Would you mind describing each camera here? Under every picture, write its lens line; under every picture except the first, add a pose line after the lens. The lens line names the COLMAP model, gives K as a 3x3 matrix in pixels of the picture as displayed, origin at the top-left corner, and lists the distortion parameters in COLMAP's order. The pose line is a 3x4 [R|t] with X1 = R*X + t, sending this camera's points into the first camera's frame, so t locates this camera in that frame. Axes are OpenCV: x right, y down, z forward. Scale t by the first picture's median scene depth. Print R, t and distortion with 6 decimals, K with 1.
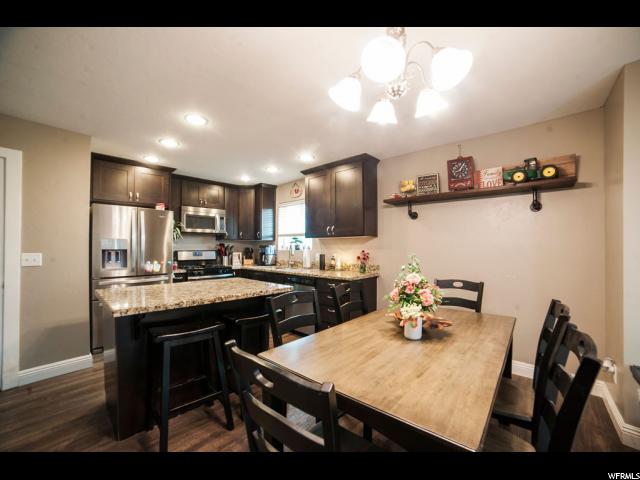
lens RADIAL K [[263.0, 0, 323.8], [0, 263.0, 246.3], [0, 0, 1]] dist [-0.083823, 0.031399]
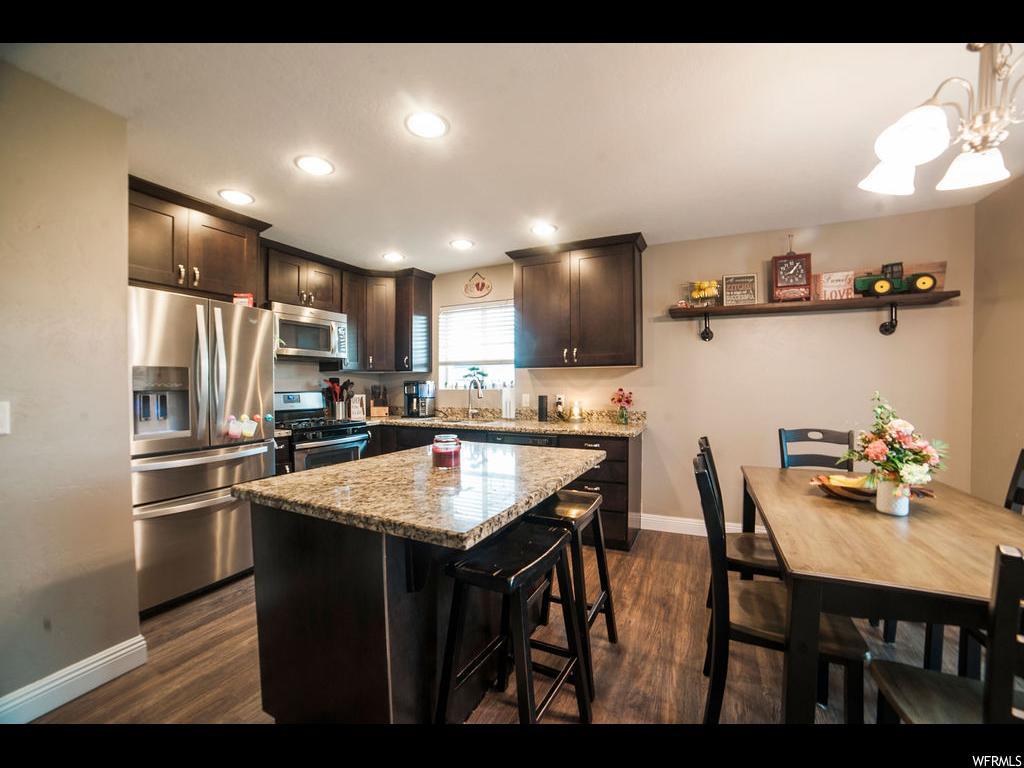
lens RADIAL K [[420.7, 0, 518.1], [0, 420.7, 394.0], [0, 0, 1]] dist [-0.083823, 0.031399]
pose [[0.955558, -0.011149, 0.294592, -0.339282], [0.003469, 0.999641, 0.026579, 0.001629], [-0.294782, -0.024375, 0.955253, 0.107115]]
